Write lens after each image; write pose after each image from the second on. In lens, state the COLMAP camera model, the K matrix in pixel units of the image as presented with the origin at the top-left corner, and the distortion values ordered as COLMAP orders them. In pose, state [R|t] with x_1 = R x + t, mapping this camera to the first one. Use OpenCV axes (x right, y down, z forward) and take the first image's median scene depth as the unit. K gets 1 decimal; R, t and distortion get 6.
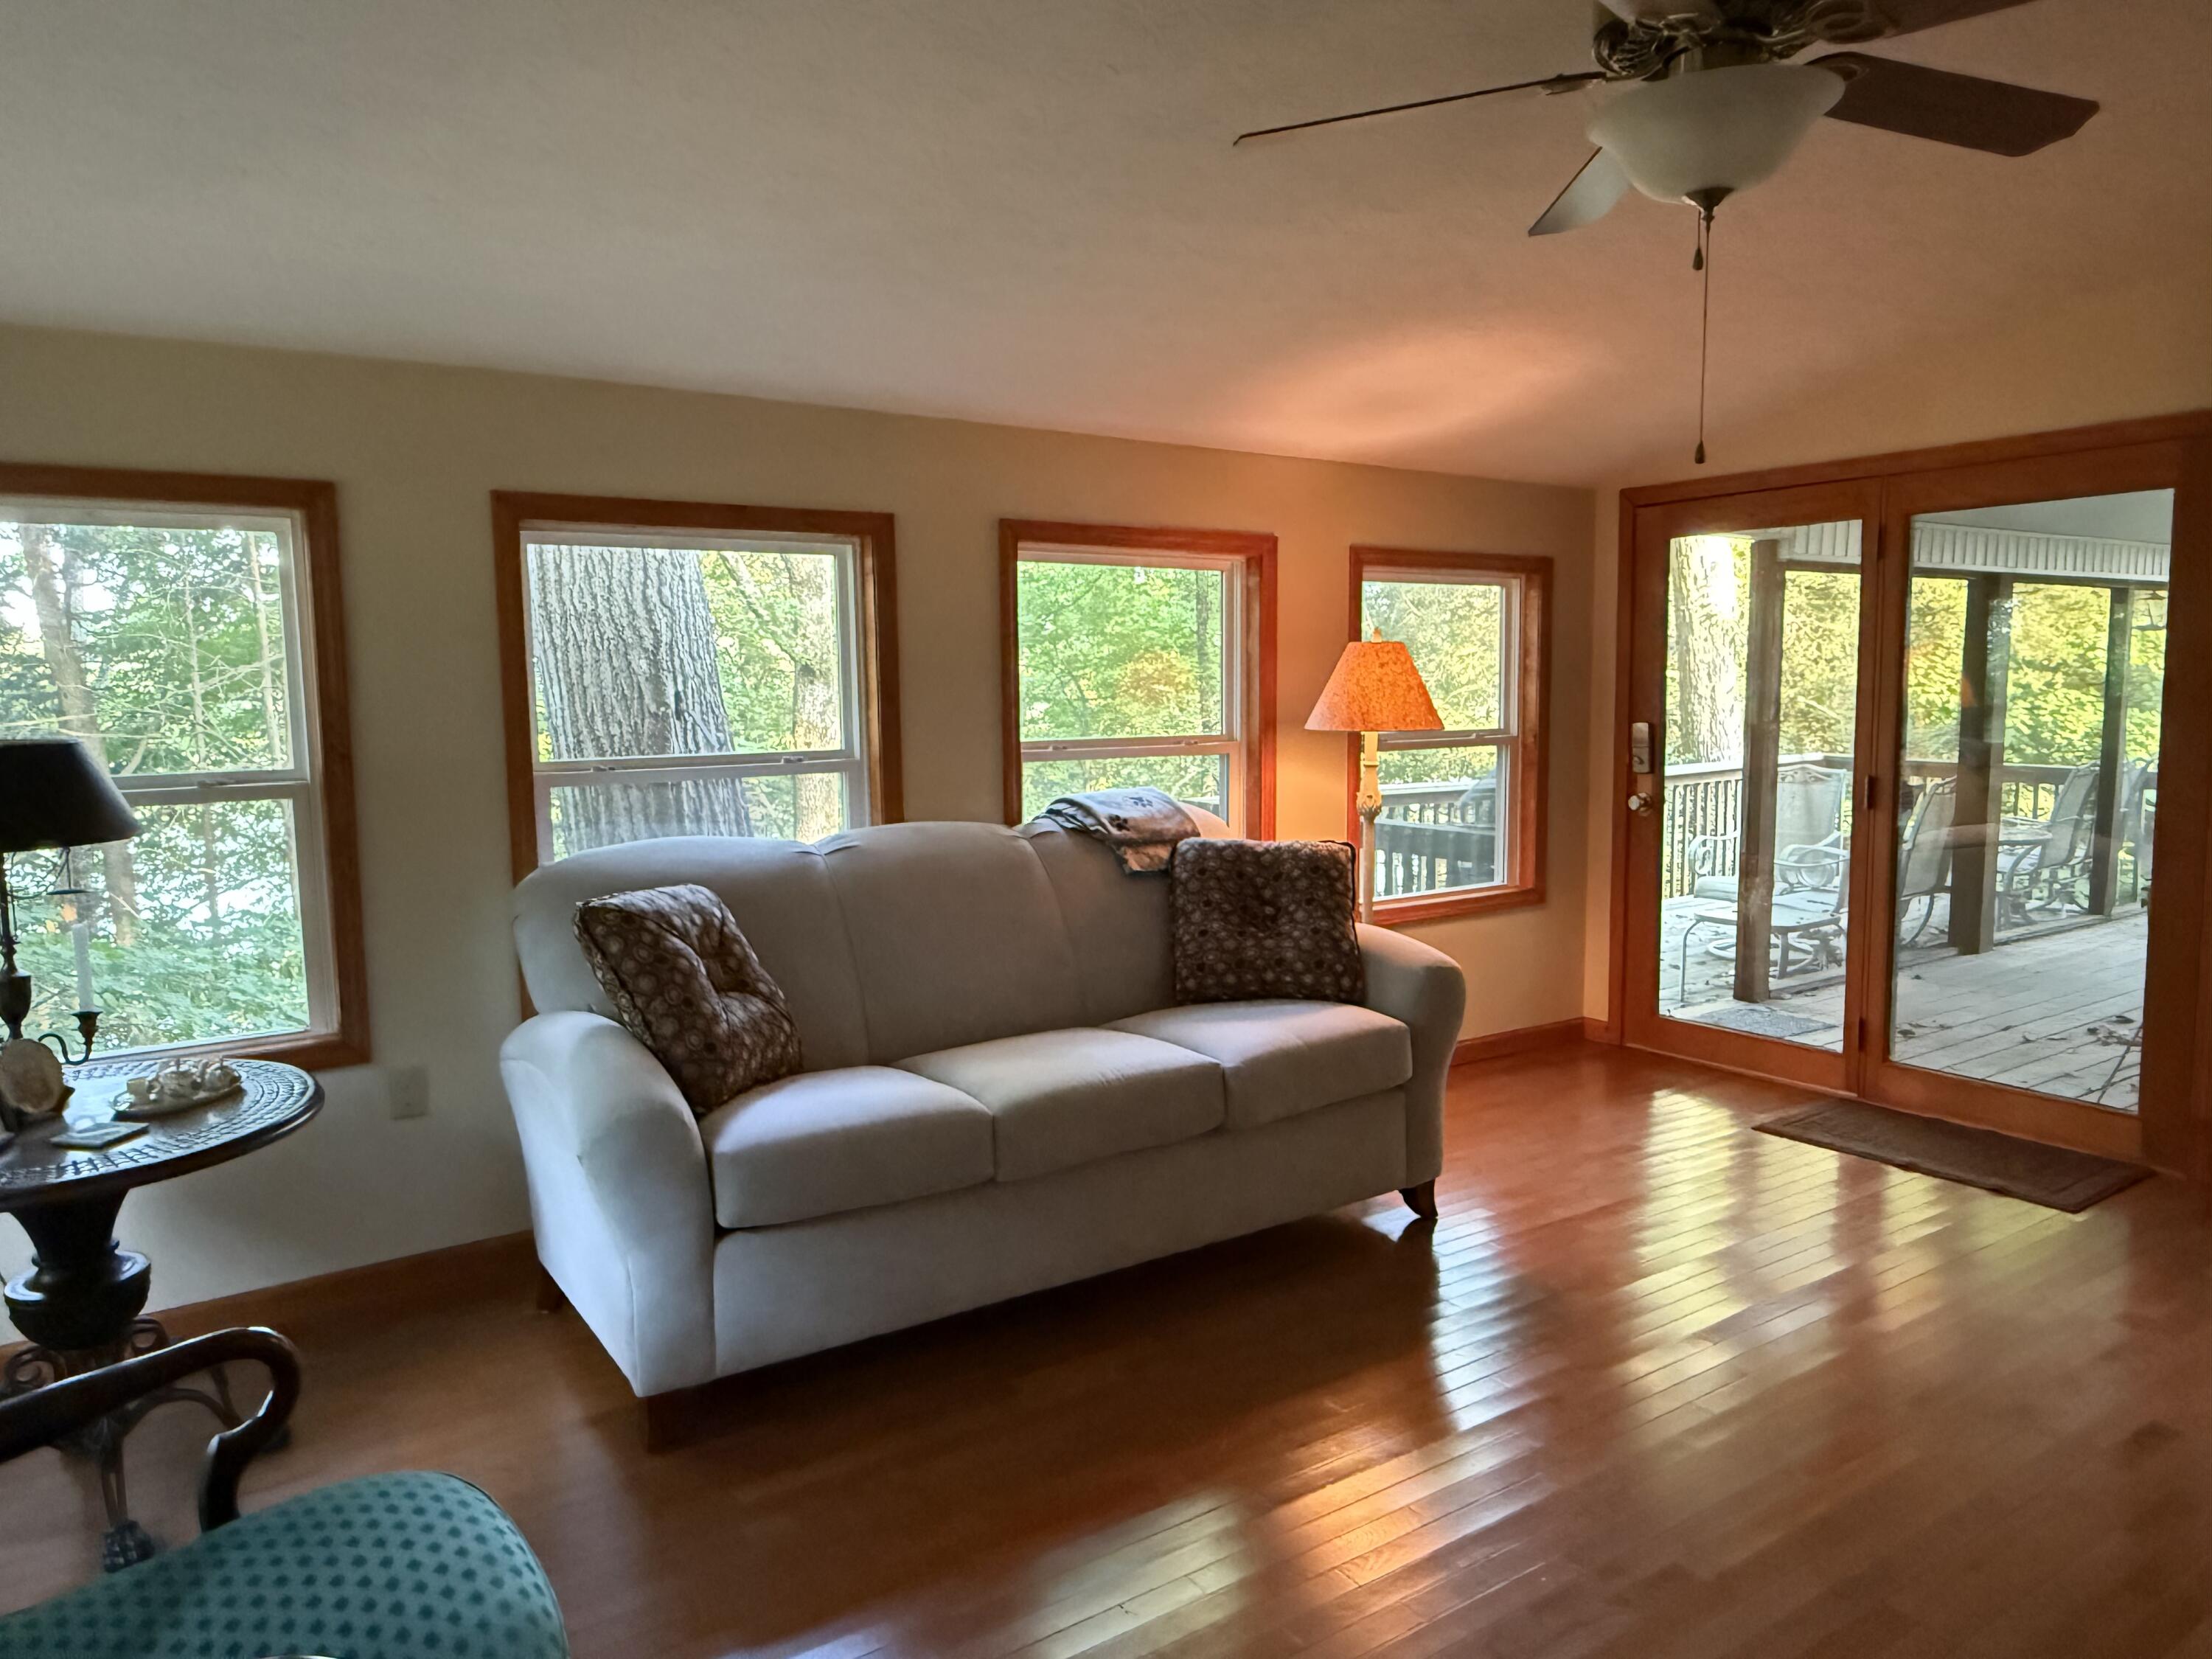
lens RADIAL K [[1451.1, 0, 1110.7], [0, 1451.1, 828.4], [0, 0, 1]] dist [-0.006925, 0.023656]
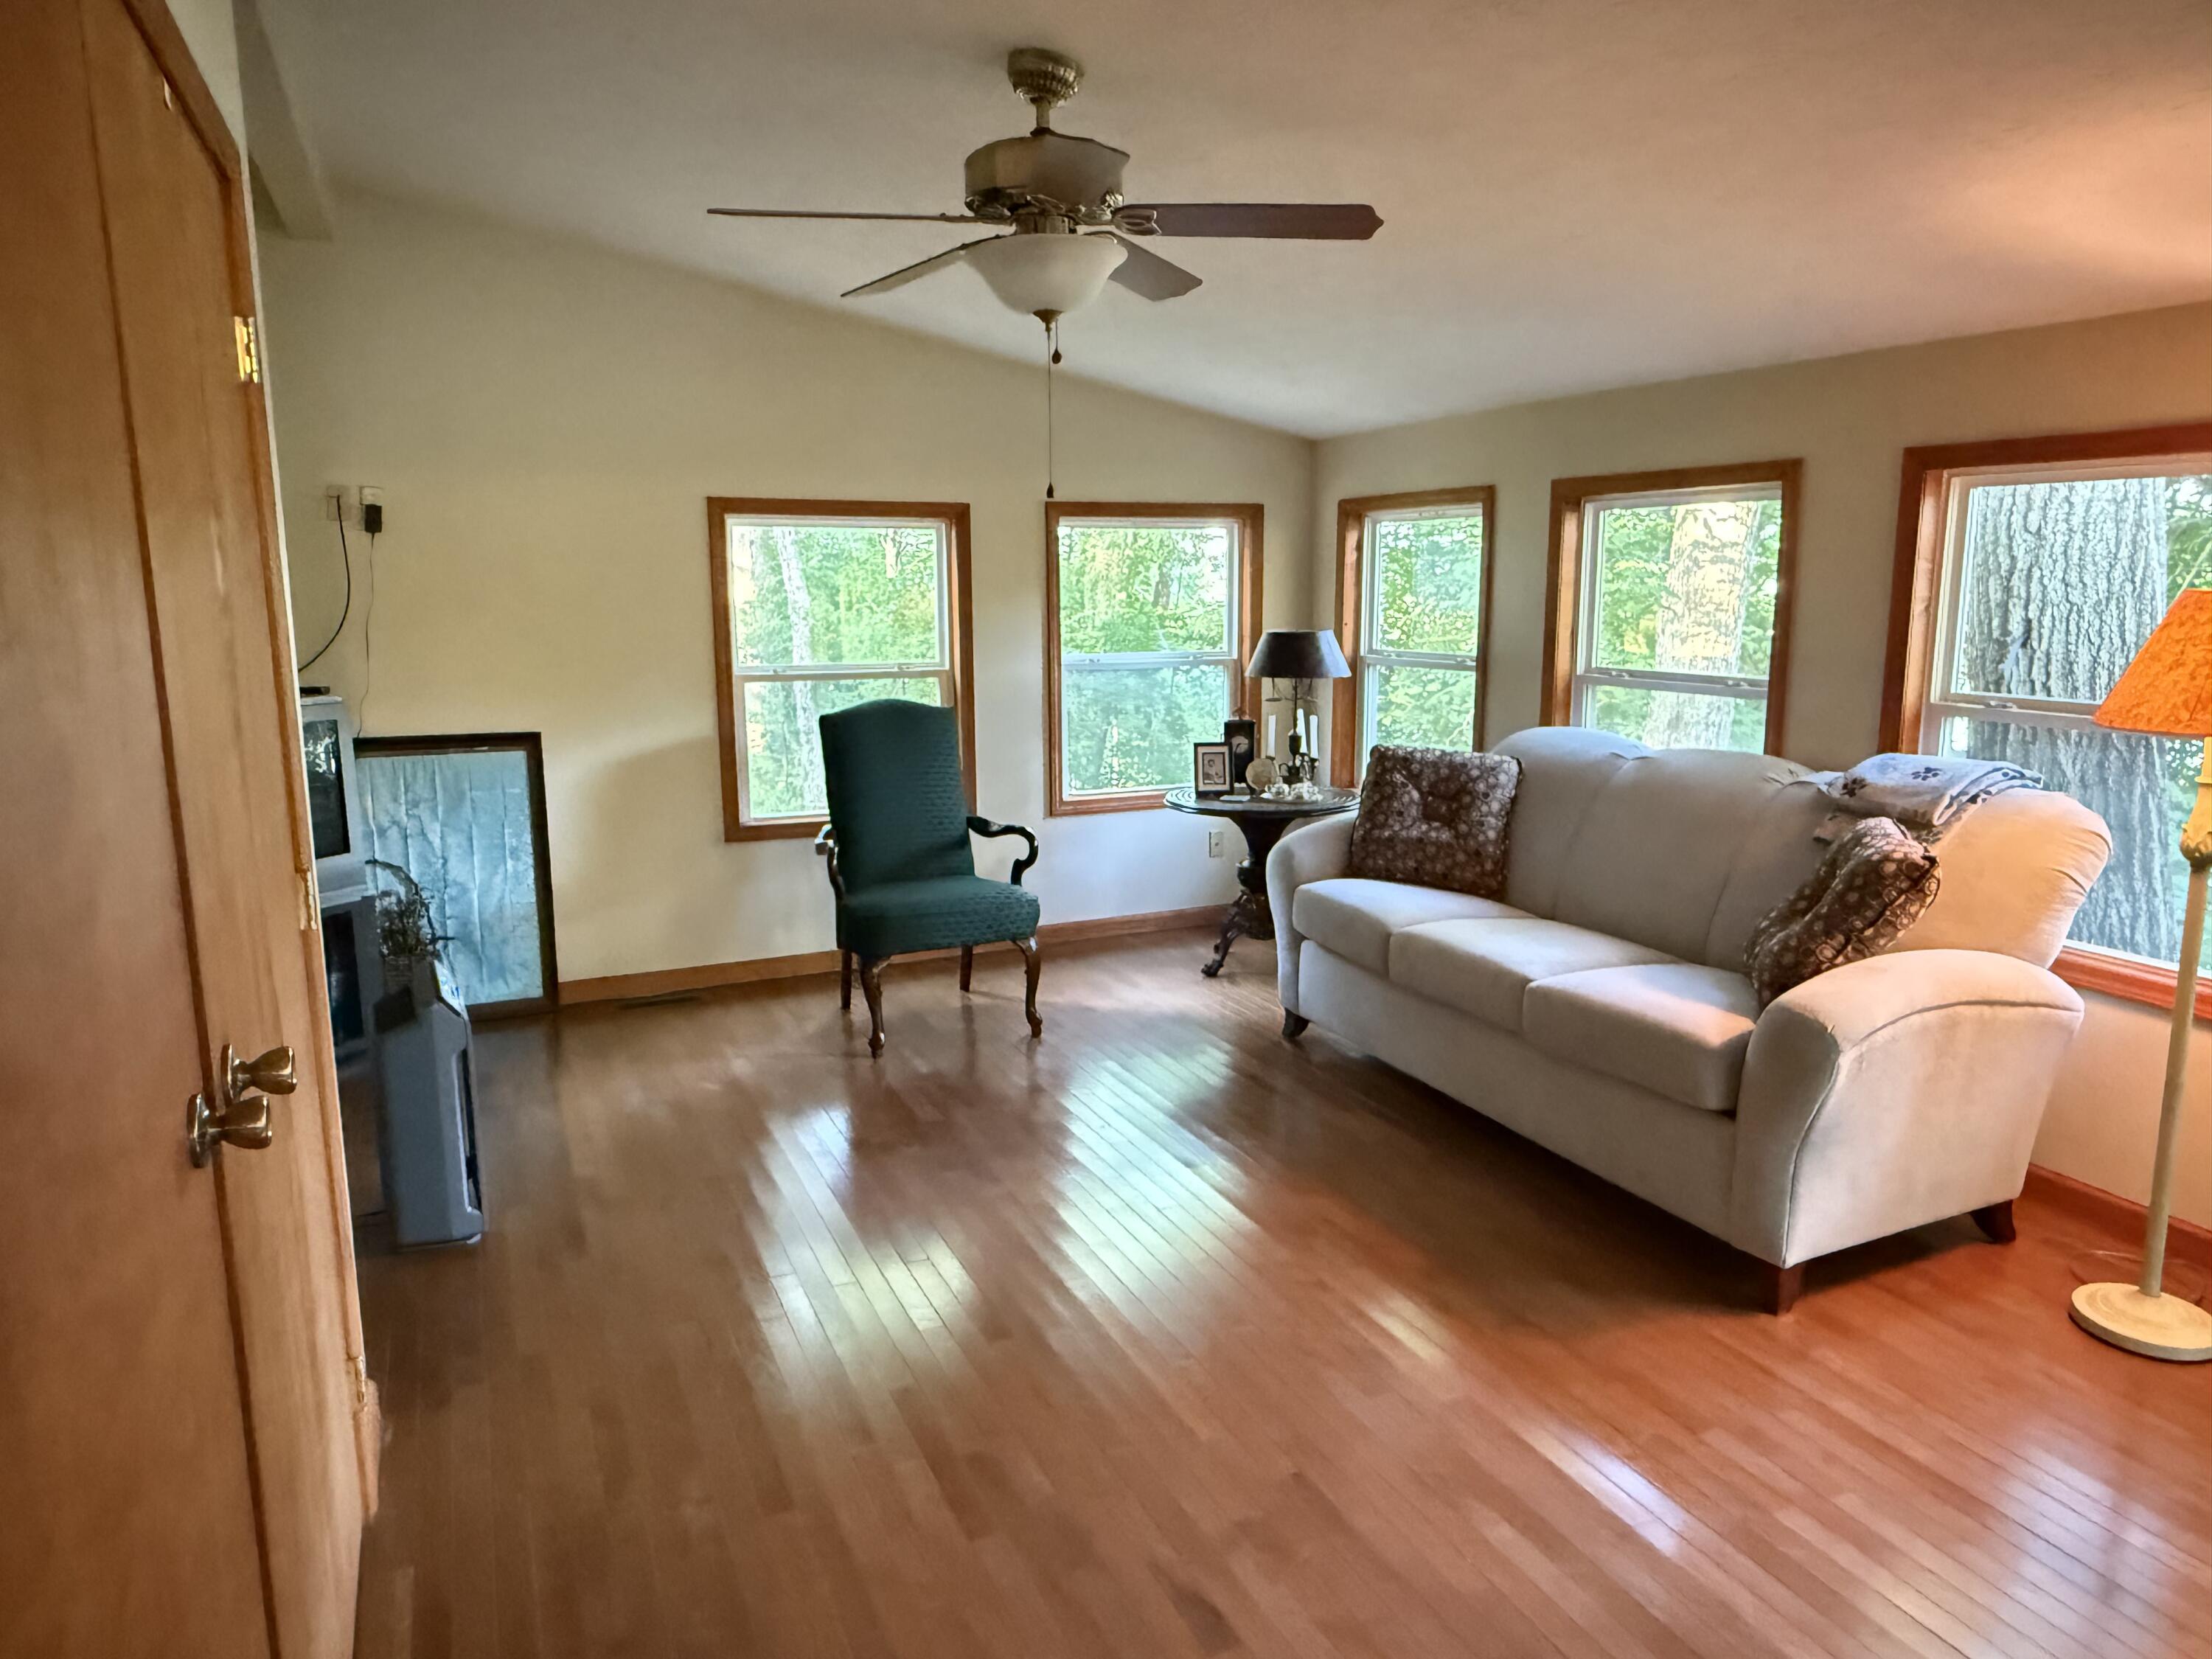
lens RADIAL K [[1451.1, 0, 1110.7], [0, 1451.1, 828.4], [0, 0, 1]] dist [-0.006925, 0.023656]
pose [[-0.167906, 0.181412, -0.968967, 0.874616], [-0.094423, 0.975443, 0.198986, -0.104312], [0.981270, 0.124904, -0.146653, 0.619017]]
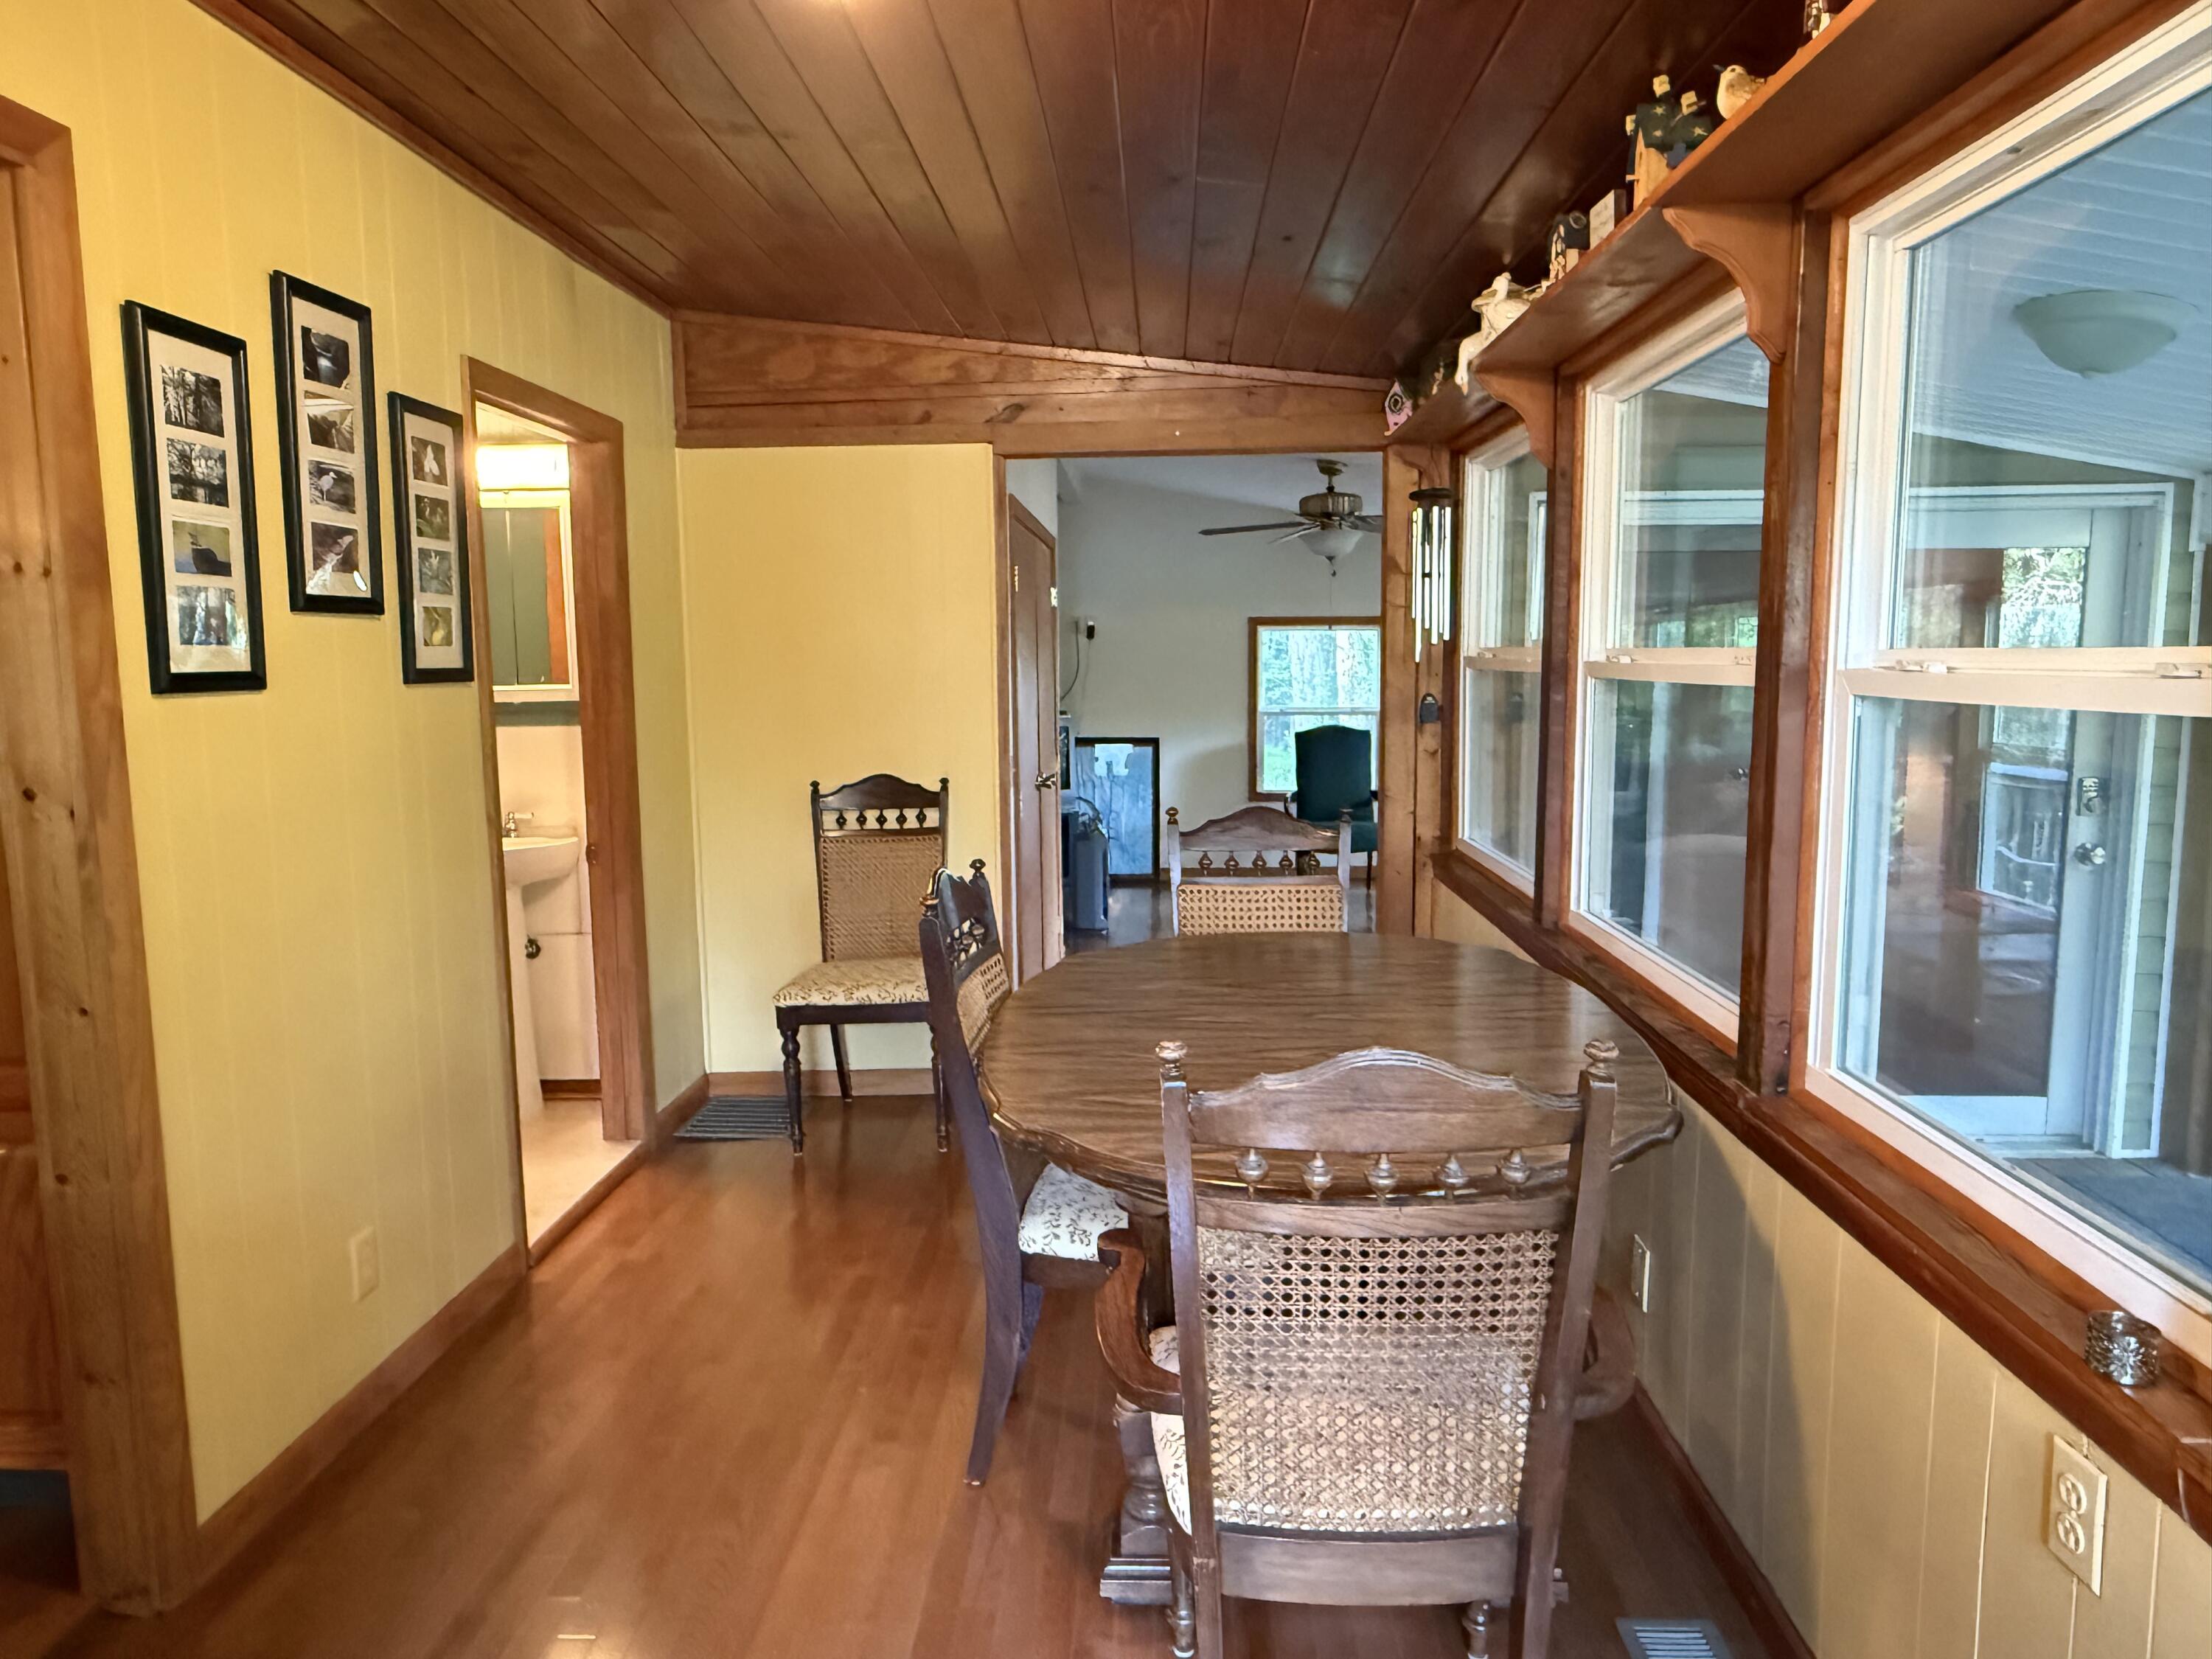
lens RADIAL K [[1451.1, 0, 1110.7], [0, 1451.1, 828.4], [0, 0, 1]] dist [-0.006925, 0.023656]
pose [[-0.588171, 0.116677, -0.800276, 1.442223], [-0.066038, 0.979305, 0.191314, -0.167966], [0.806036, 0.165374, -0.568294, 1.052464]]
